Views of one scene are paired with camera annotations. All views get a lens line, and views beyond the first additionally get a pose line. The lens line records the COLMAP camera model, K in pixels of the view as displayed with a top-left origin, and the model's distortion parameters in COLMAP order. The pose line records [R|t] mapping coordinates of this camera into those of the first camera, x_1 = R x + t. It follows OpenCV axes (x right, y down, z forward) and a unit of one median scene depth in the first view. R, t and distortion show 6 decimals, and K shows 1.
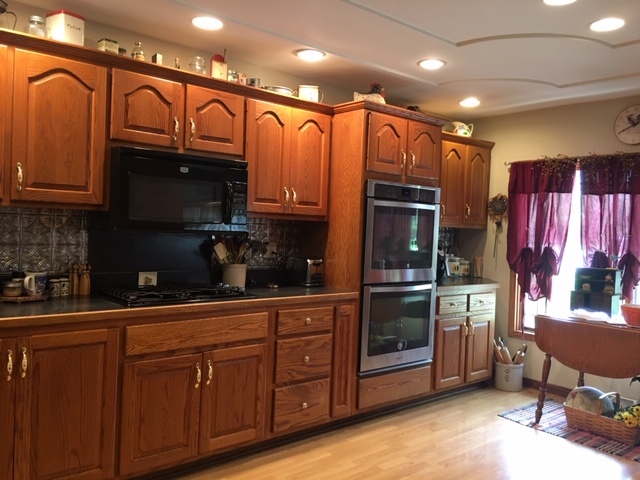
lens RADIAL K [[545.1, 0, 321.4], [0, 545.1, 237.1], [0, 0, 1]] dist [0.092024, -0.136980]
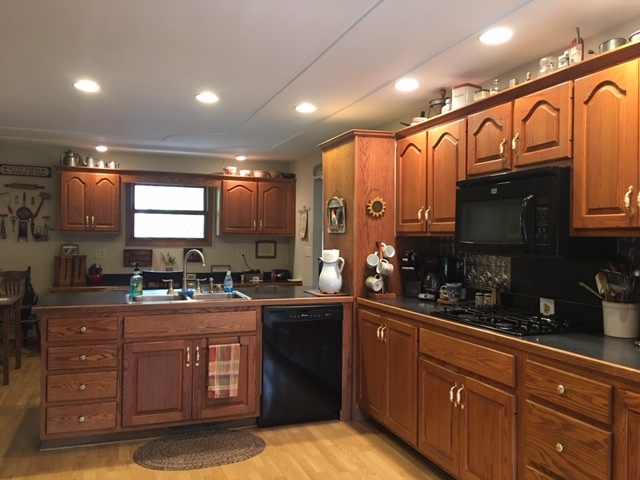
lens RADIAL K [[545.1, 0, 321.4], [0, 545.1, 237.1], [0, 0, 1]] dist [0.092024, -0.136980]
pose [[-0.341608, -0.044976, -0.938766, 0.646908], [-0.046070, 0.998455, -0.031071, 0.004010], [0.938713, 0.032635, -0.343152, 0.871463]]
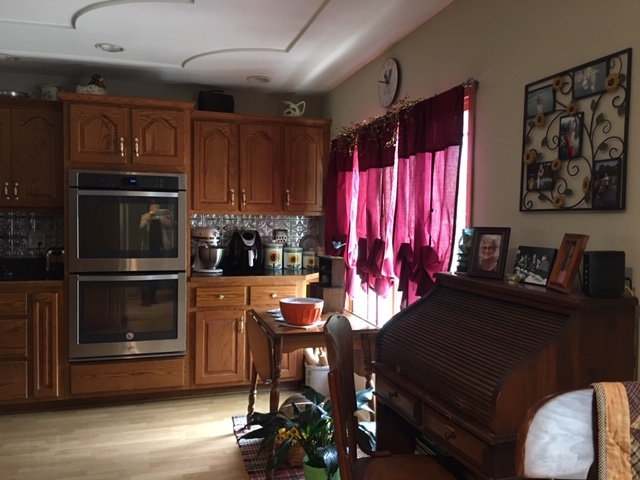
lens RADIAL K [[545.1, 0, 321.4], [0, 545.1, 237.1], [0, 0, 1]] dist [0.092024, -0.136980]
pose [[0.918718, -0.015892, -0.394593, 0.919303], [0.016437, 0.999863, -0.001999, 0.029913], [0.394571, -0.004649, 0.918854, 0.239027]]
